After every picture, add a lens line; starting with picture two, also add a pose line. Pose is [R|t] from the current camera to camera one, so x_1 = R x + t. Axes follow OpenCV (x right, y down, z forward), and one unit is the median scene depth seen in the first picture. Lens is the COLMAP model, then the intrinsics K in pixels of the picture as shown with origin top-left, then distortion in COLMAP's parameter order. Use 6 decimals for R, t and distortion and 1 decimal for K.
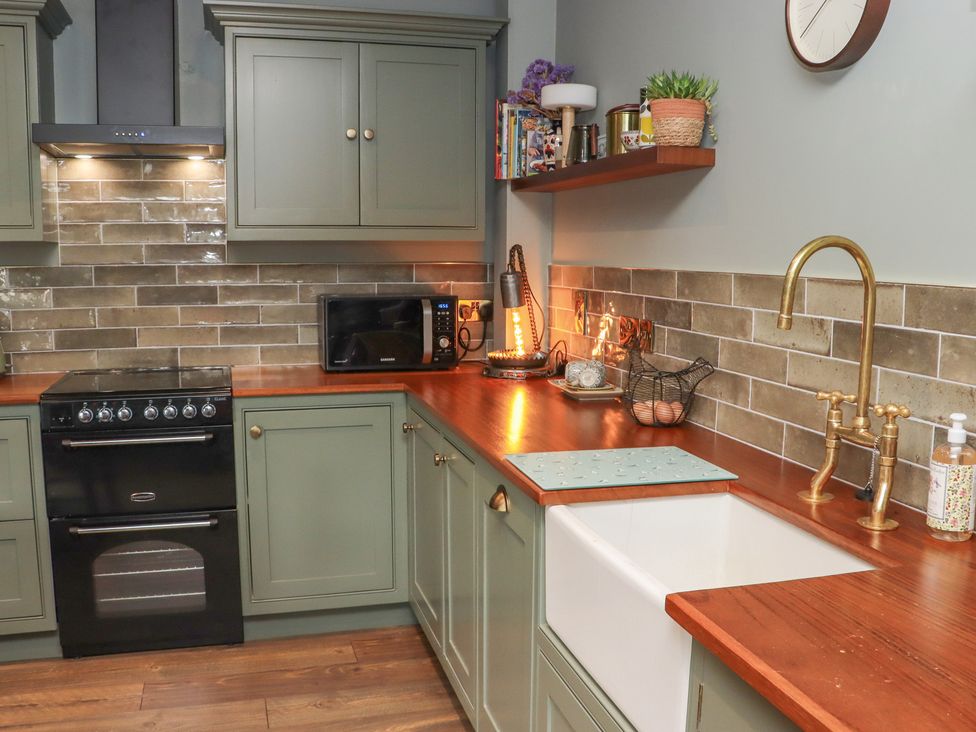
lens RADIAL K [[942.3, 0, 491.7], [0, 942.3, 382.9], [0, 0, 1]] dist [-0.198070, 0.179137]
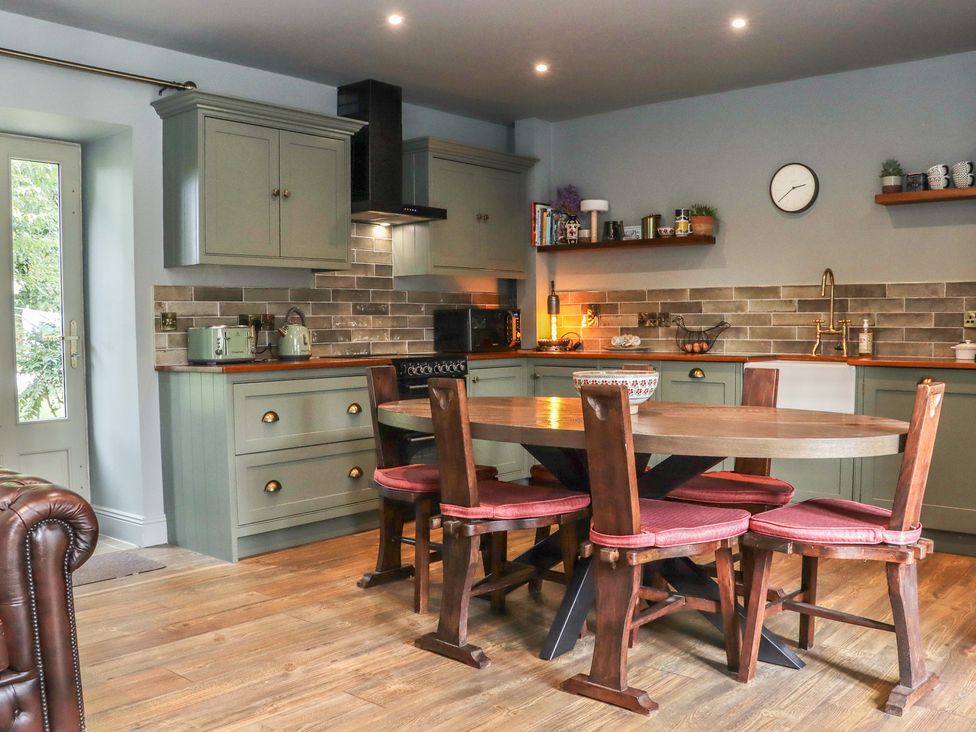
lens RADIAL K [[942.3, 0, 491.7], [0, 942.3, 382.9], [0, 0, 1]] dist [-0.198070, 0.179137]
pose [[0.831282, -0.046128, 0.553934, -1.129118], [0.089348, 0.994681, -0.051253, 0.140738], [-0.548624, 0.092099, 0.830981, -0.472009]]
